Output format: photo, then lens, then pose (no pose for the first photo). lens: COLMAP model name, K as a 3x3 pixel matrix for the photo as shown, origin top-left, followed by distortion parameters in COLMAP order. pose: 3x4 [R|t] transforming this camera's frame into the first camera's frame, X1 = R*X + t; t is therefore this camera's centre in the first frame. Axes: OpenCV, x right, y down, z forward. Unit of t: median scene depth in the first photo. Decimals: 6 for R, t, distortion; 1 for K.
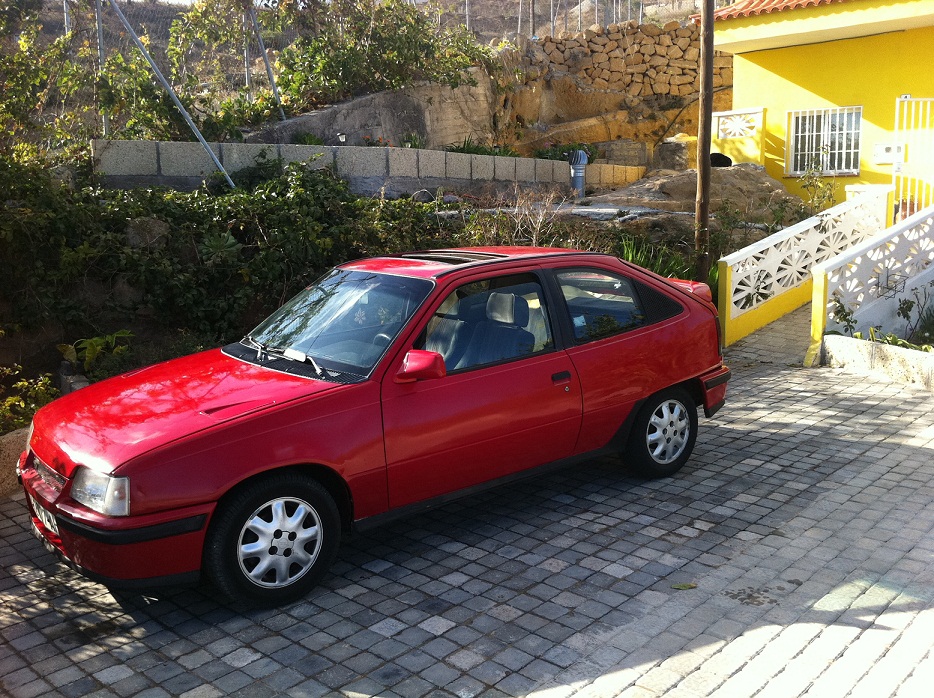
lens RADIAL K [[958.7, 0, 467.0], [0, 958.7, 349.0], [0, 0, 1]] dist [0.122100, -0.393413]
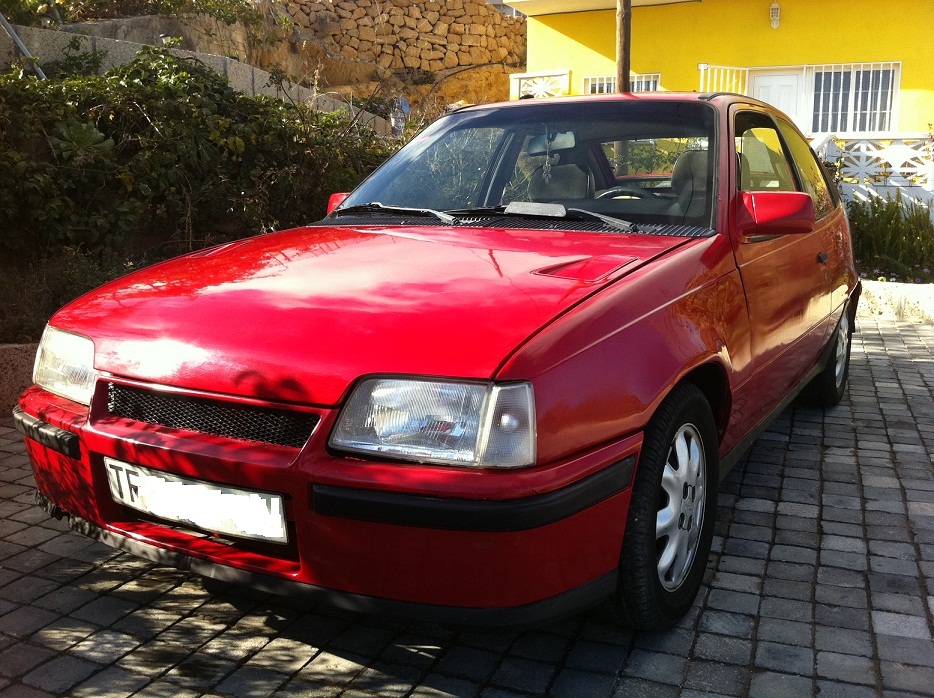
lens RADIAL K [[935.7, 0, 467.0], [0, 935.7, 349.0], [0, 0, 1]] dist [0.054895, -0.248863]
pose [[0.922311, -0.035746, 0.384793, -0.173164], [0.042643, 0.999046, -0.009404, 0.037979], [-0.384089, 0.025082, 0.922955, 0.189181]]
